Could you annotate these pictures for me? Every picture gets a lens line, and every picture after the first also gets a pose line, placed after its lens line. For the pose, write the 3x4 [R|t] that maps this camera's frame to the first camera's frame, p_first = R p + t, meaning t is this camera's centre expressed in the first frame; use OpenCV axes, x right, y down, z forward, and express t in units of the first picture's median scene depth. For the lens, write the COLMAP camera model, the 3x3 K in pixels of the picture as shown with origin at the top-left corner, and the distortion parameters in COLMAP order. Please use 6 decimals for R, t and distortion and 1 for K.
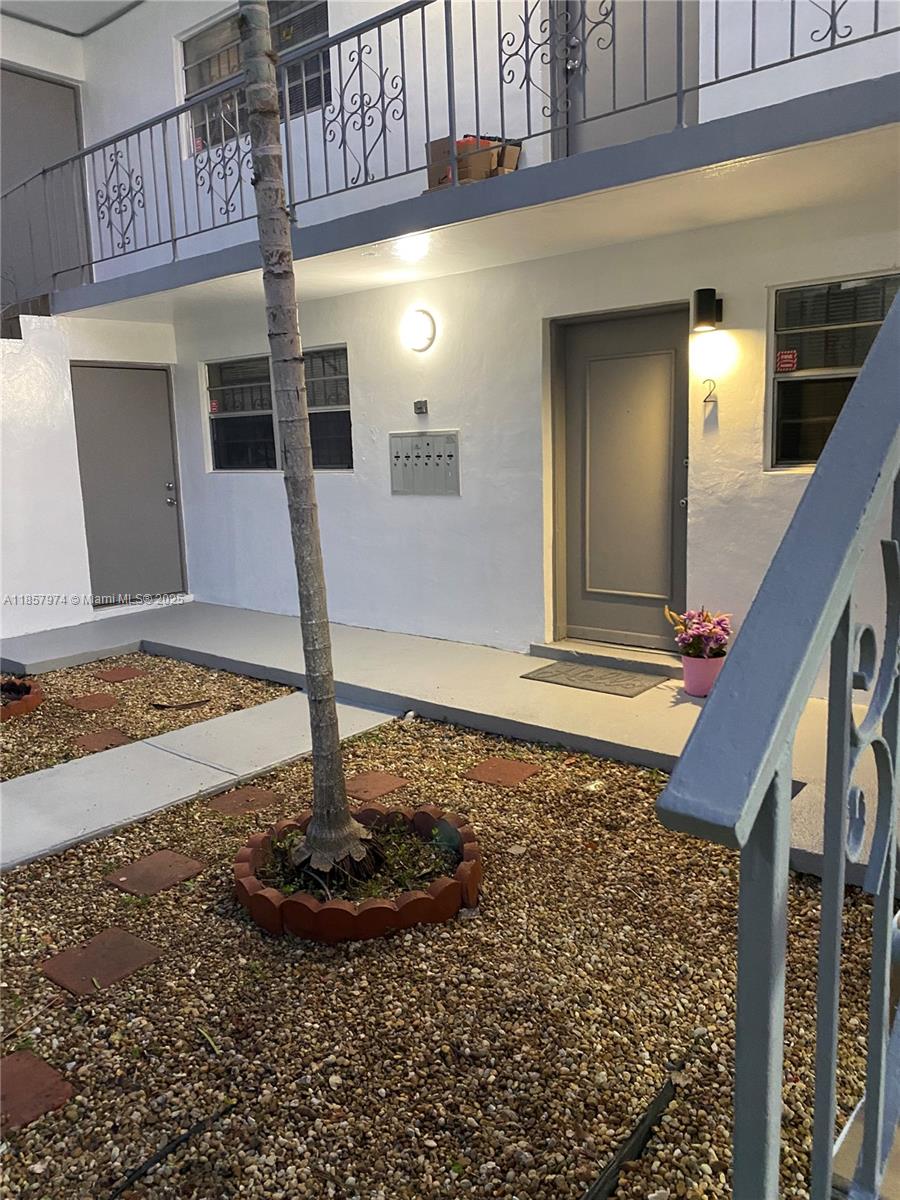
lens RADIAL K [[891.4, 0, 442.6], [0, 891.4, 592.3], [0, 0, 1]] dist [0.033275, -0.038708]
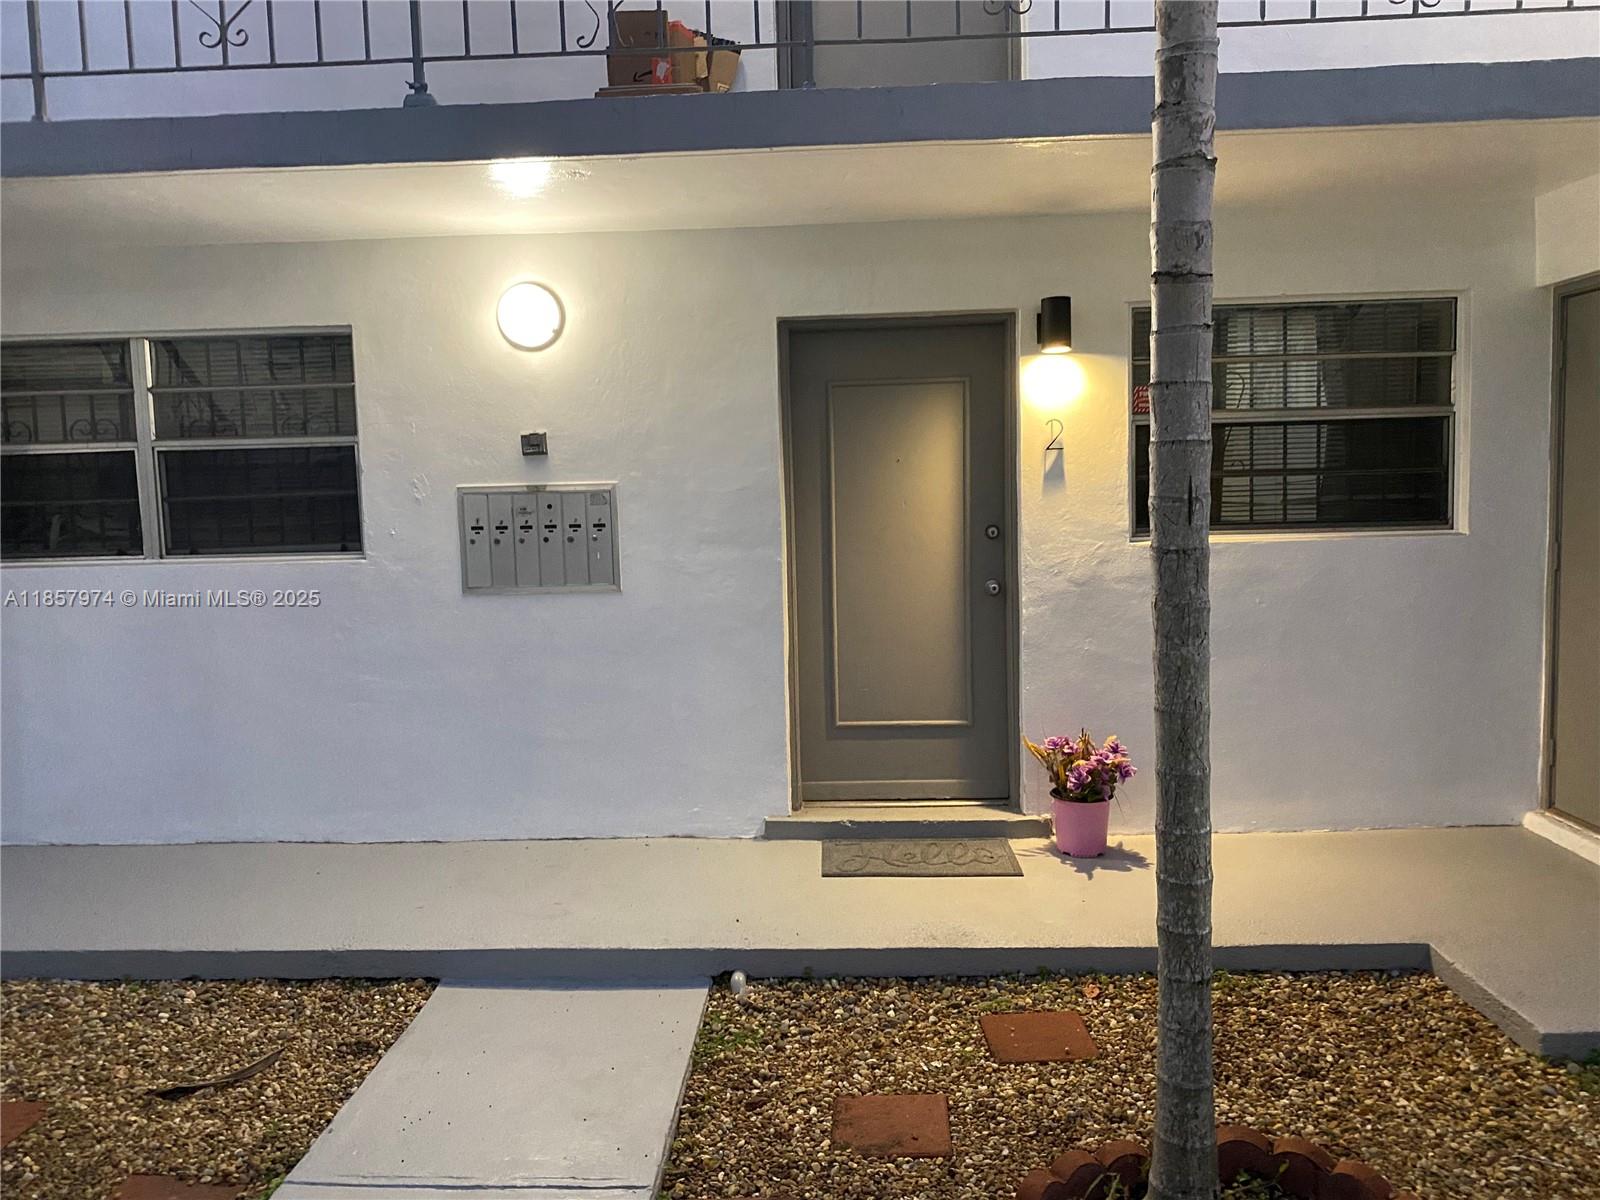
lens RADIAL K [[1188.6, 0, 795.8], [0, 1188.6, 596.5], [0, 0, 1]] dist [0.033275, -0.038708]
pose [[0.797897, -0.038705, 0.601550, -0.467846], [0.100516, 0.992508, -0.069464, -0.046930], [-0.594354, 0.115890, 0.795810, 0.367315]]
